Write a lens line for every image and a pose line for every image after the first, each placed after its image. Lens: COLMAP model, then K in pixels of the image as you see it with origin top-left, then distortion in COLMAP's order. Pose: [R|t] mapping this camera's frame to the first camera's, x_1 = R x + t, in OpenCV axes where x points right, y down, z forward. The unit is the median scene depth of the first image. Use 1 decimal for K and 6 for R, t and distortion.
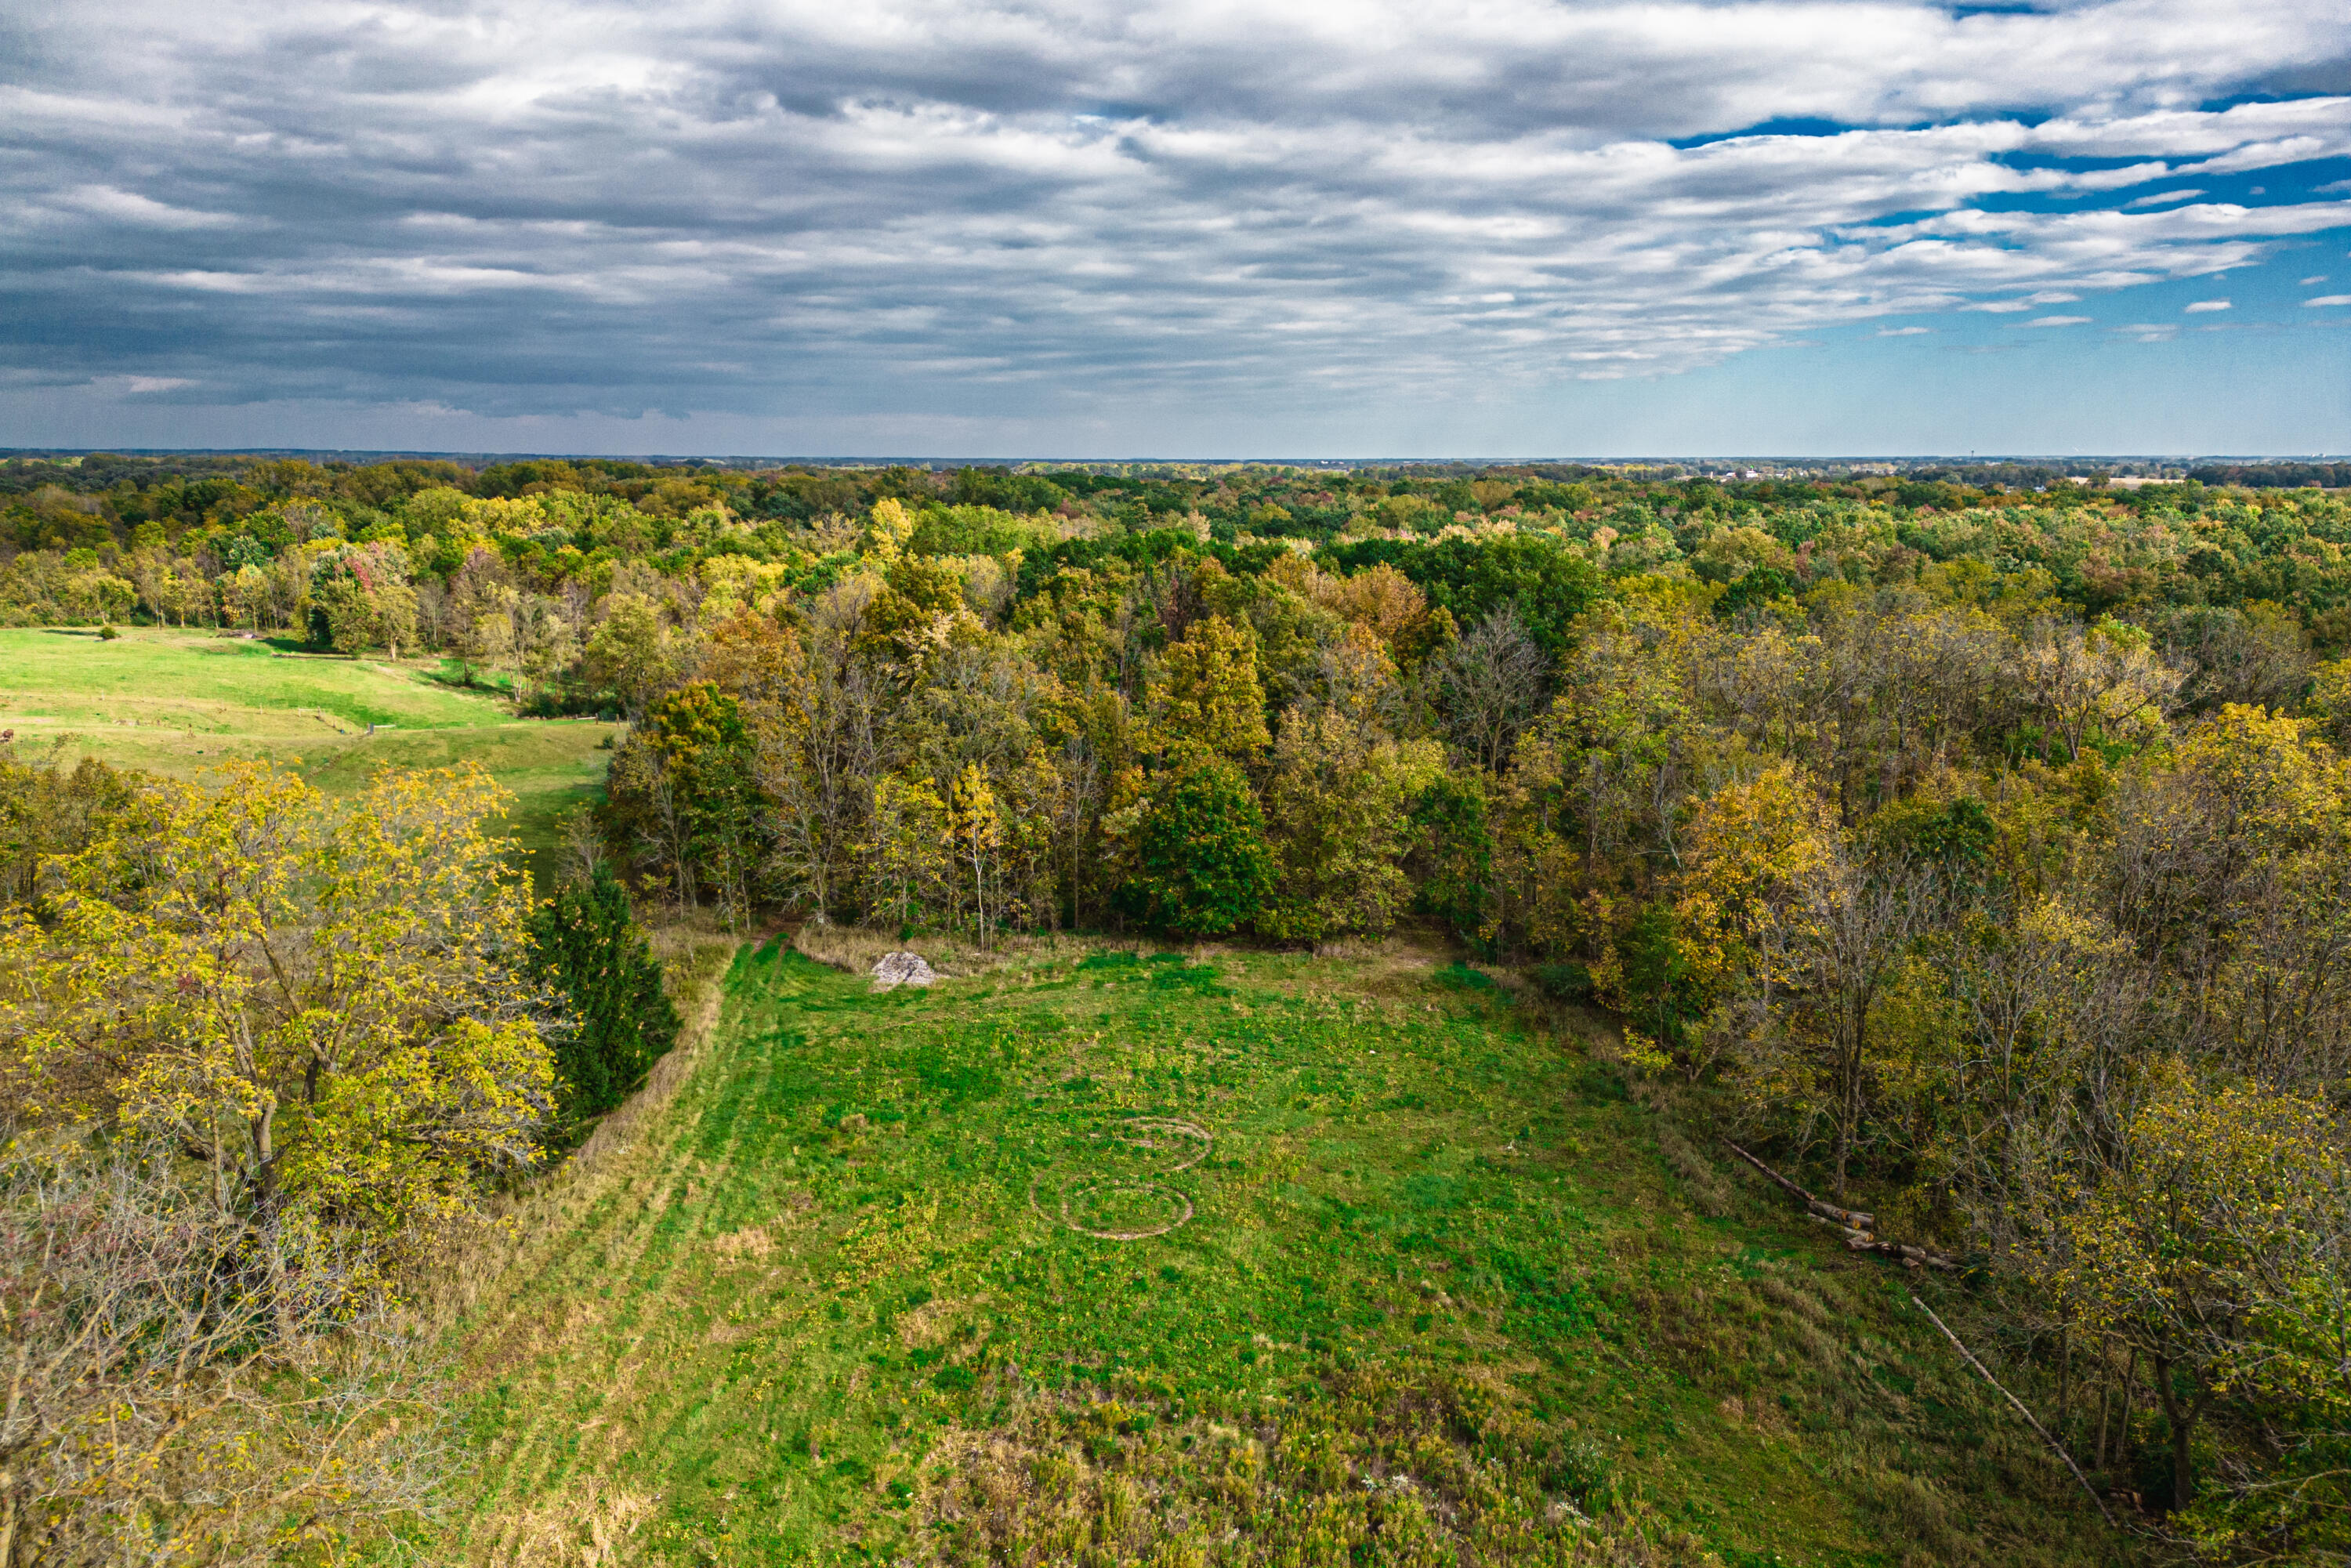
lens RADIAL K [[1615.5, 0, 1183.2], [0, 1615.5, 803.6], [0, 0, 1]] dist [0.065229, -0.055760]
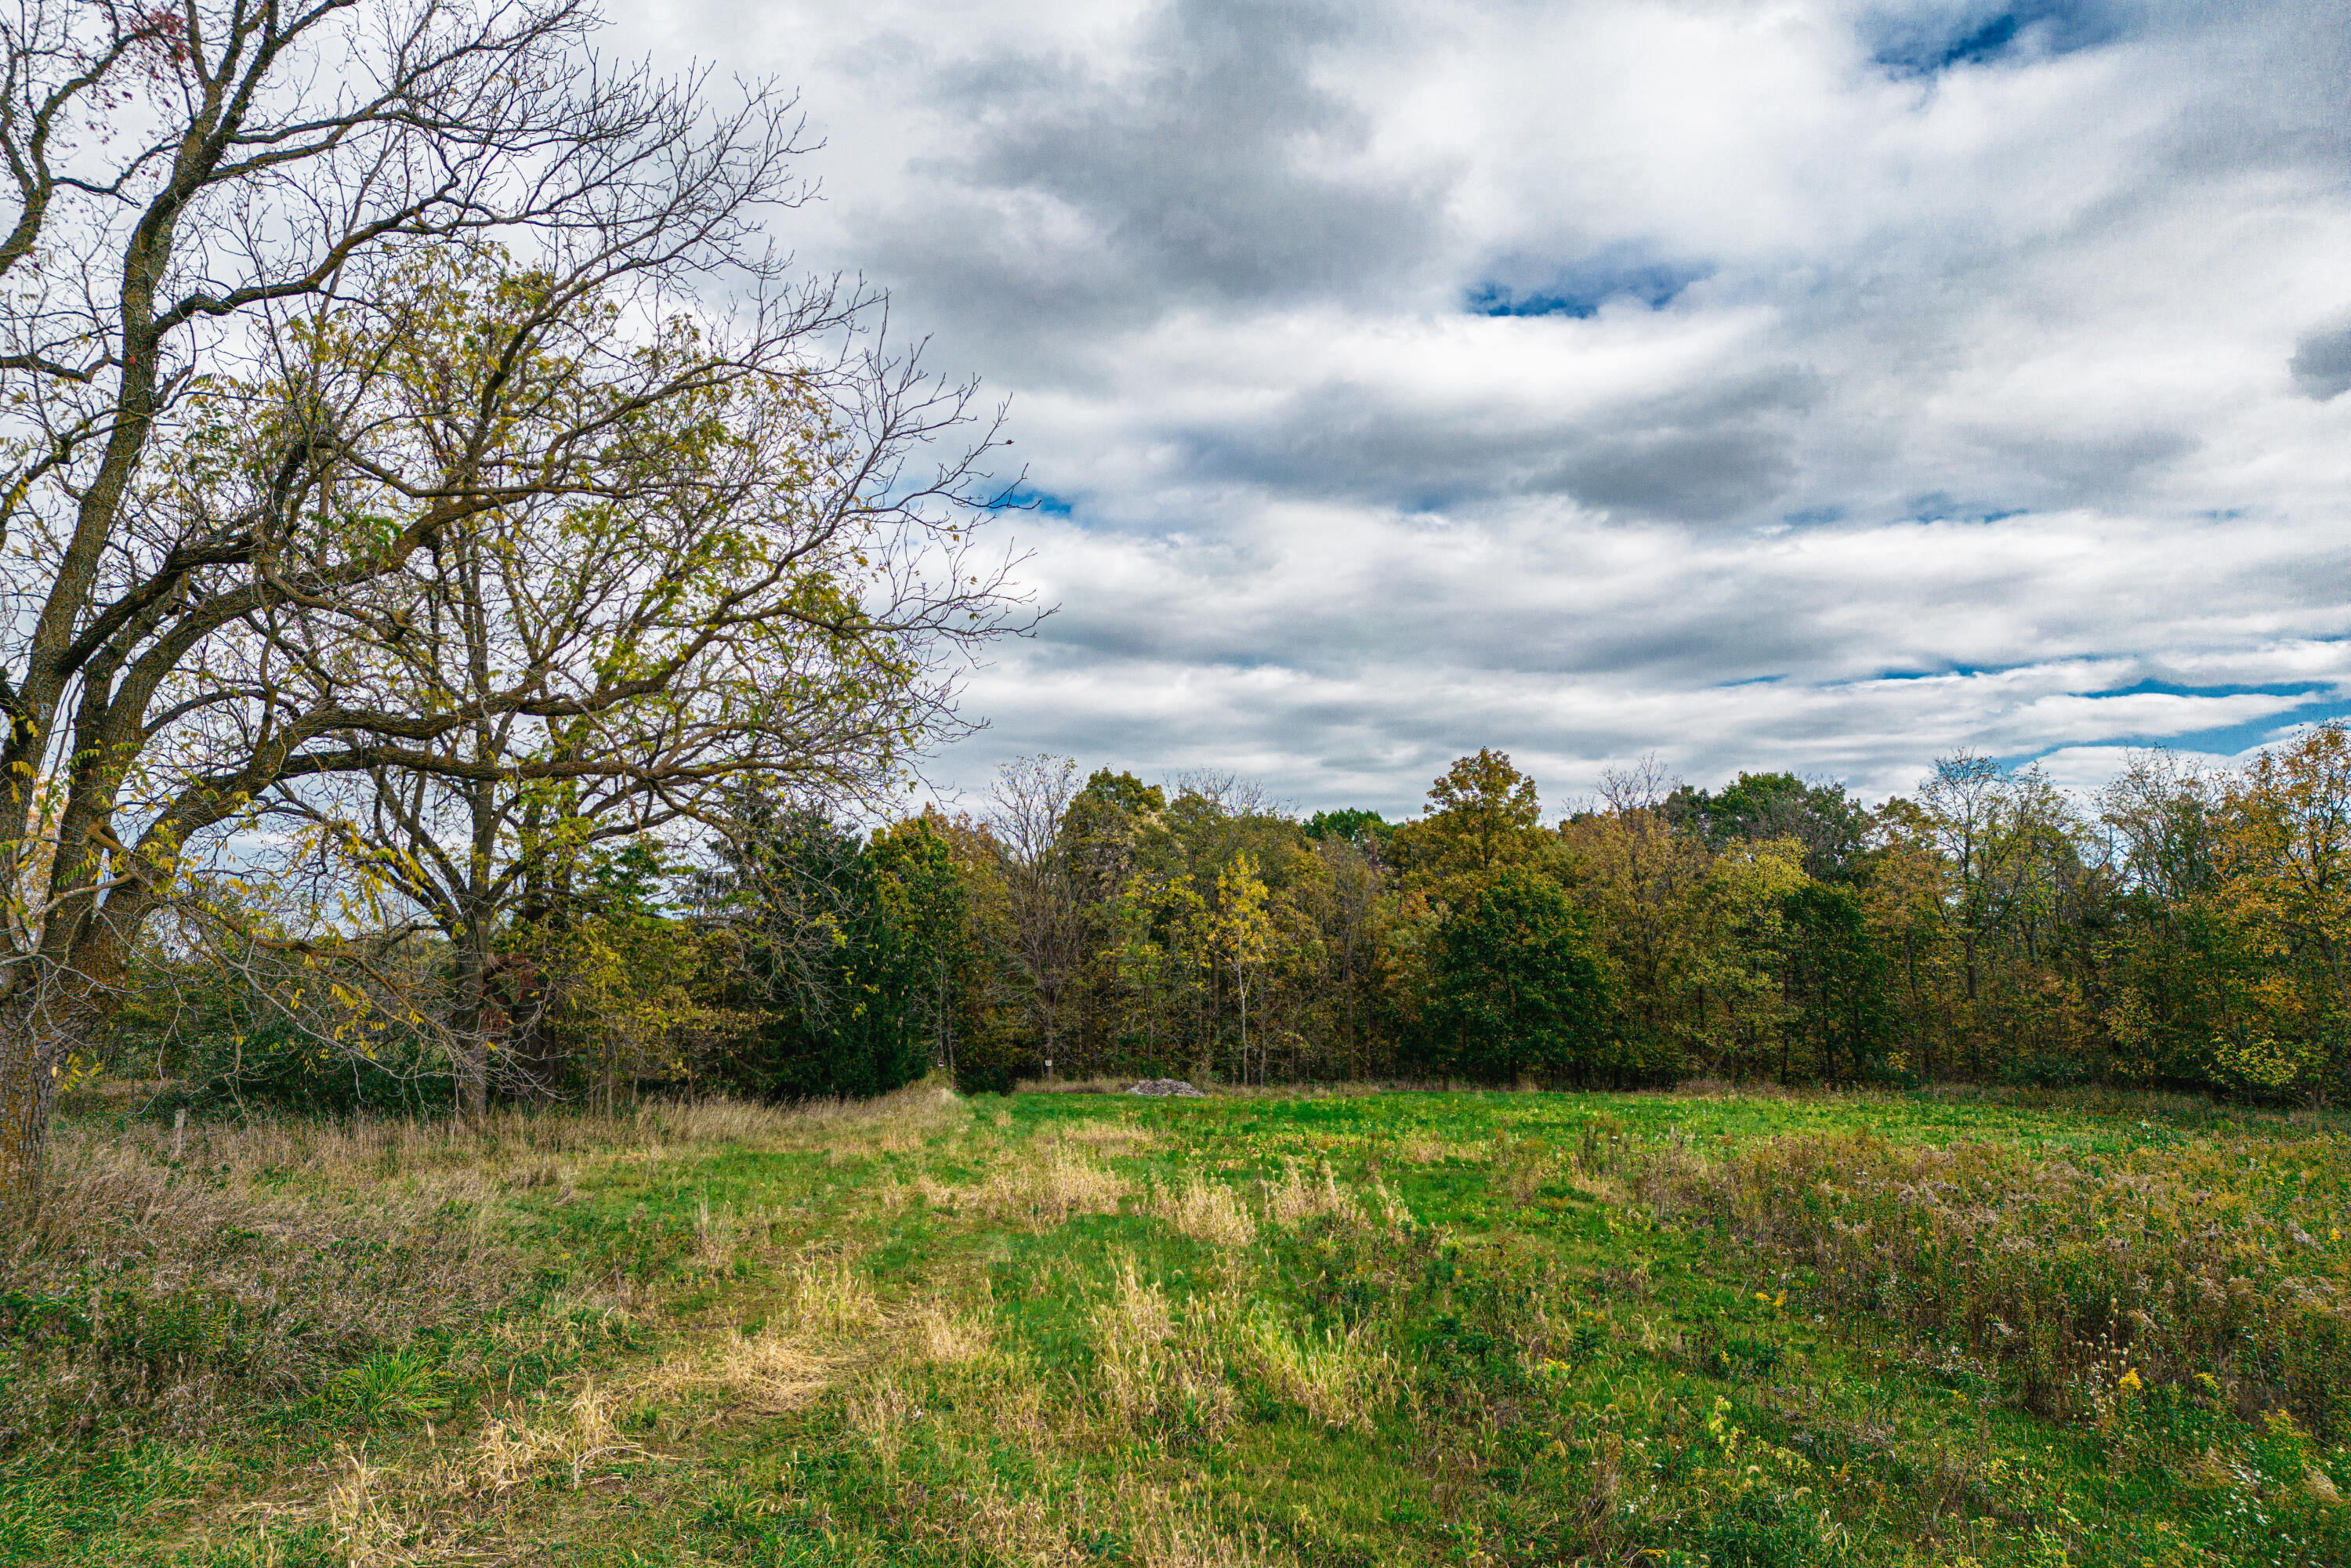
lens RADIAL K [[1615.5, 0, 1176.4], [0, 1615.5, 786.0], [0, 0, 1]] dist [0.065229, -0.055760]
pose [[0.998843, -0.034231, -0.033776, -0.071405], [0.020398, 0.937630, -0.347037, 0.122104], [0.043548, 0.345946, 0.937243, 0.110671]]
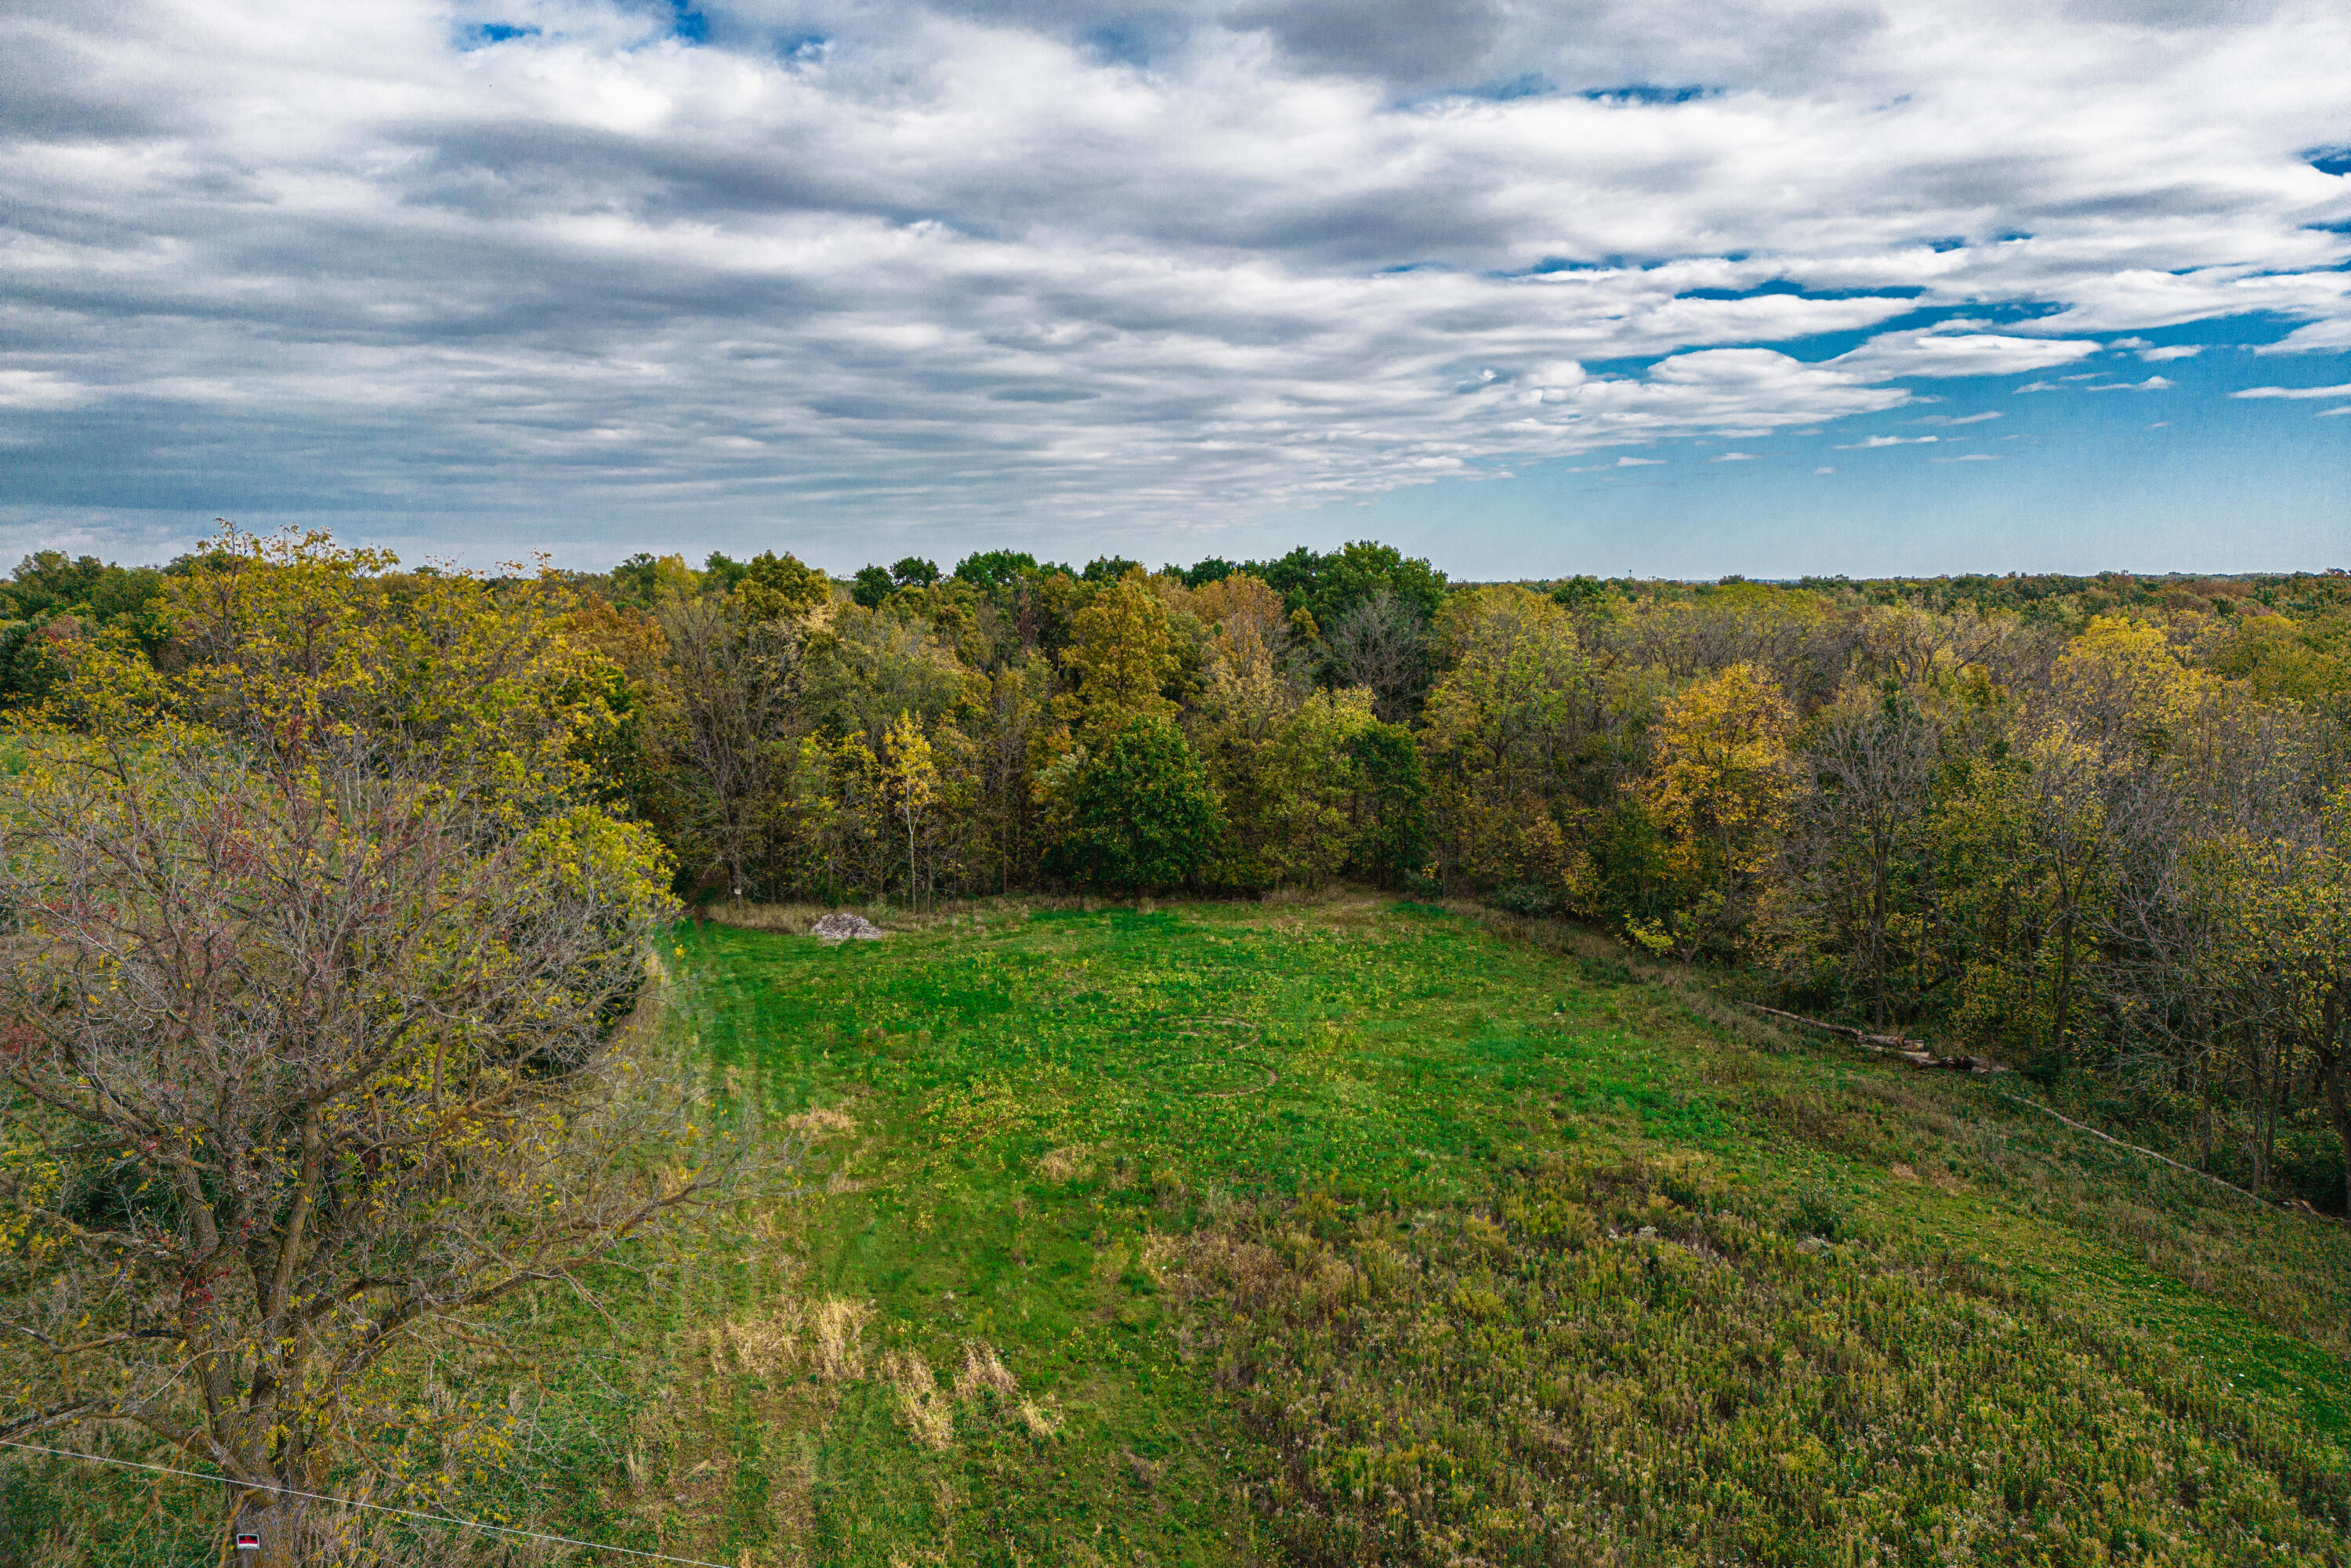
lens RADIAL K [[1615.5, 0, 1182.7], [0, 1615.5, 796.8], [0, 0, 1]] dist [0.065229, -0.055760]
pose [[0.984330, -0.032271, 0.173360, -0.073505], [0.046232, 0.995950, -0.077107, 0.056286], [-0.170169, 0.083914, 0.981835, 0.022704]]
